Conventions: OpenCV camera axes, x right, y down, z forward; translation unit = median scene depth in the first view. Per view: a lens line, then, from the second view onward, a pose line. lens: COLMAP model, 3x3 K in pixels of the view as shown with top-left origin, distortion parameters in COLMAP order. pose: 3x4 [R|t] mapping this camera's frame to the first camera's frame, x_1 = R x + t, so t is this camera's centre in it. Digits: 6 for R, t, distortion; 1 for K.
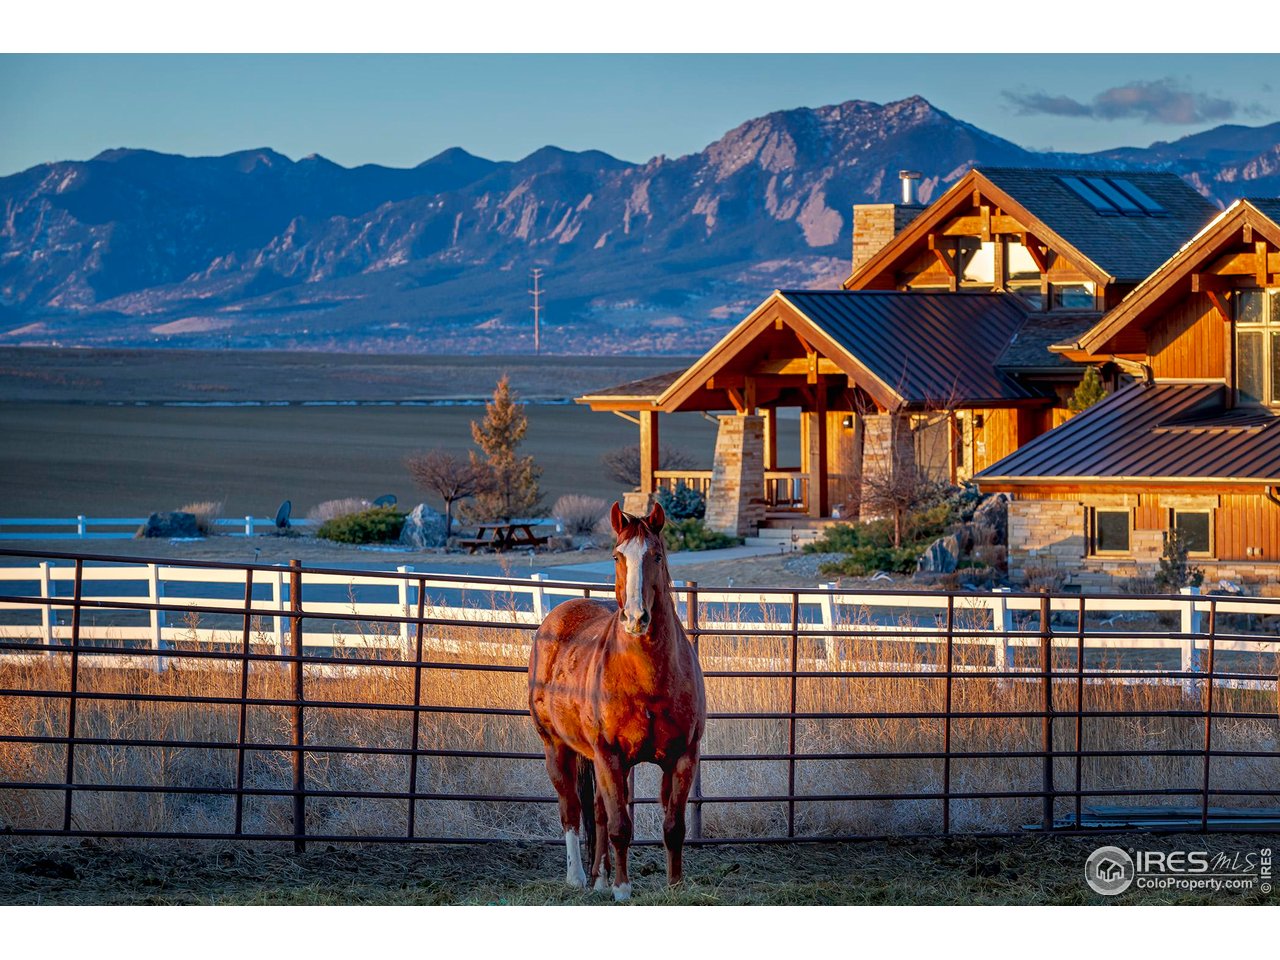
lens RADIAL K [[6434.2, 0, 640.0], [0, 6434.2, 480.0], [0, 0, 1]] dist [-0.232172, 7.174081]
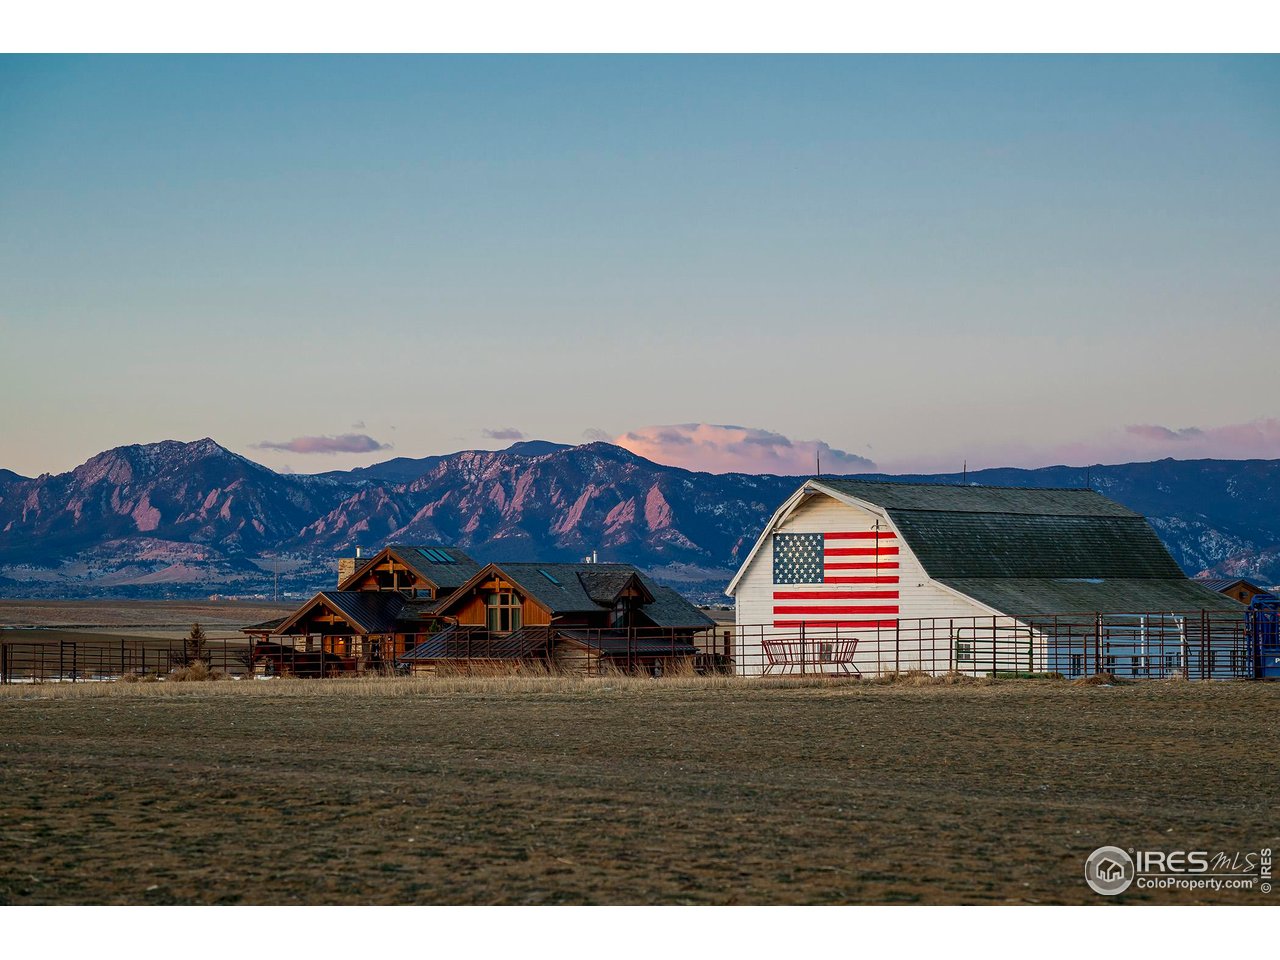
lens RADIAL K [[6434.2, 0, 640.0], [0, 6434.2, 480.0], [0, 0, 1]] dist [-0.232172, 7.174081]
pose [[0.989230, 0.010714, 0.145975, -0.234174], [-0.005614, 0.999361, -0.035303, 0.018629], [-0.146260, 0.034104, 0.988658, -1.668664]]
